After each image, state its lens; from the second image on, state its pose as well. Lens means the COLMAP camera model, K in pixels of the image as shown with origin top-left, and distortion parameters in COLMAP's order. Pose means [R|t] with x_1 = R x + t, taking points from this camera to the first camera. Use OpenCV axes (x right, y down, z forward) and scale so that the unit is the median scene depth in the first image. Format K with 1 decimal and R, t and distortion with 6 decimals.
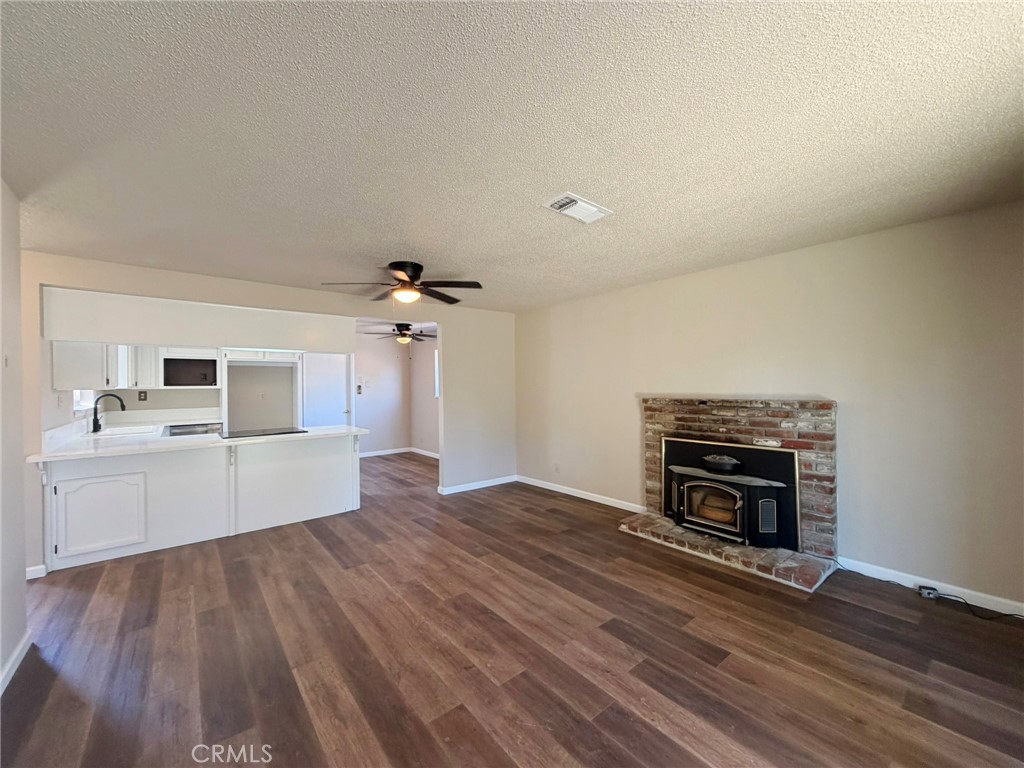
lens RADIAL K [[407.6, 0, 507.7], [0, 407.6, 386.8], [0, 0, 1]] dist [-0.001181, 0.000092]
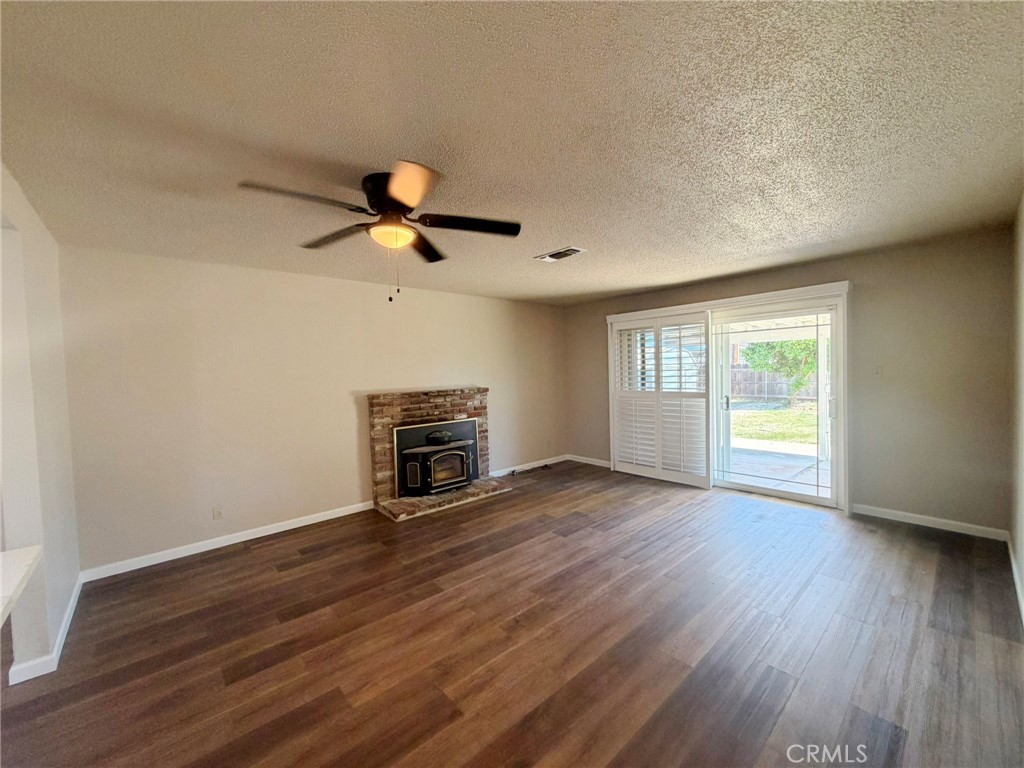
lens RADIAL K [[407.6, 0, 507.7], [0, 407.6, 386.8], [0, 0, 1]] dist [-0.001181, 0.000092]
pose [[-0.047770, -0.029308, 0.998428, -0.848945], [0.030720, 0.999054, 0.030796, -0.015599], [-0.998386, 0.032143, -0.046825, 0.848508]]
